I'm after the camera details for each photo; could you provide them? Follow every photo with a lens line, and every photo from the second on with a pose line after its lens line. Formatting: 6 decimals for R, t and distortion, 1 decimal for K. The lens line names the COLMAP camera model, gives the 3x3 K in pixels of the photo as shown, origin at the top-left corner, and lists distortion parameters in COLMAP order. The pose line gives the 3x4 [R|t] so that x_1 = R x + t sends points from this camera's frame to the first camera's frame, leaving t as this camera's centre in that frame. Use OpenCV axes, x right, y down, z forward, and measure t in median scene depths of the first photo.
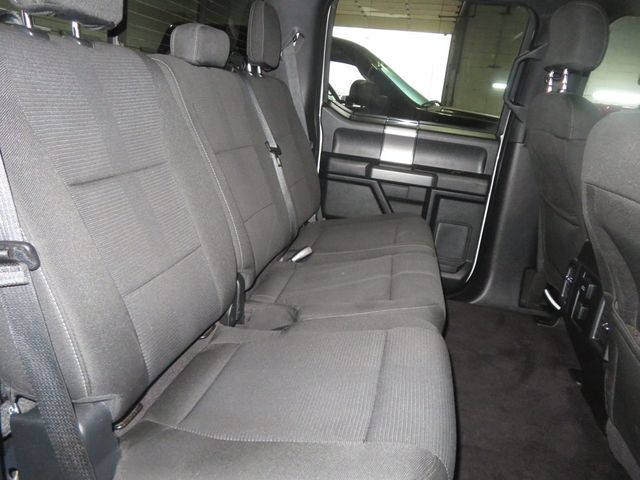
lens RADIAL K [[462.4, 0, 320.0], [0, 462.4, 240.0], [0, 0, 1]] dist [-0.004568, 0.007593]
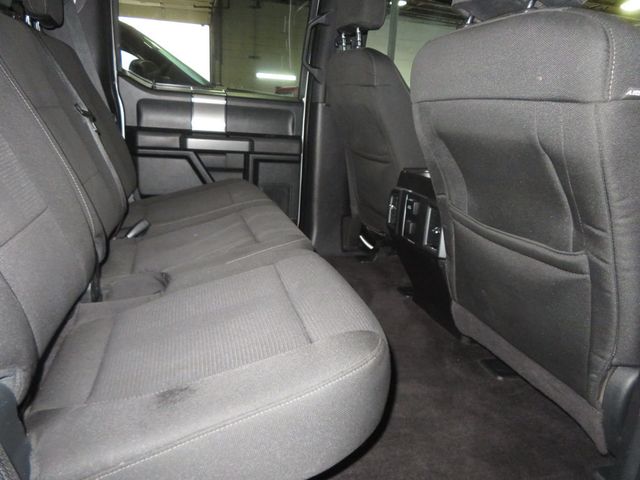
lens RADIAL K [[462.4, 0, 320.0], [0, 462.4, 240.0], [0, 0, 1]] dist [-0.004568, 0.007593]
pose [[0.886096, -0.169183, 0.431521, -0.093065], [0.165236, 0.985137, 0.046933, 0.054340], [-0.433047, 0.029716, 0.900881, 0.019281]]
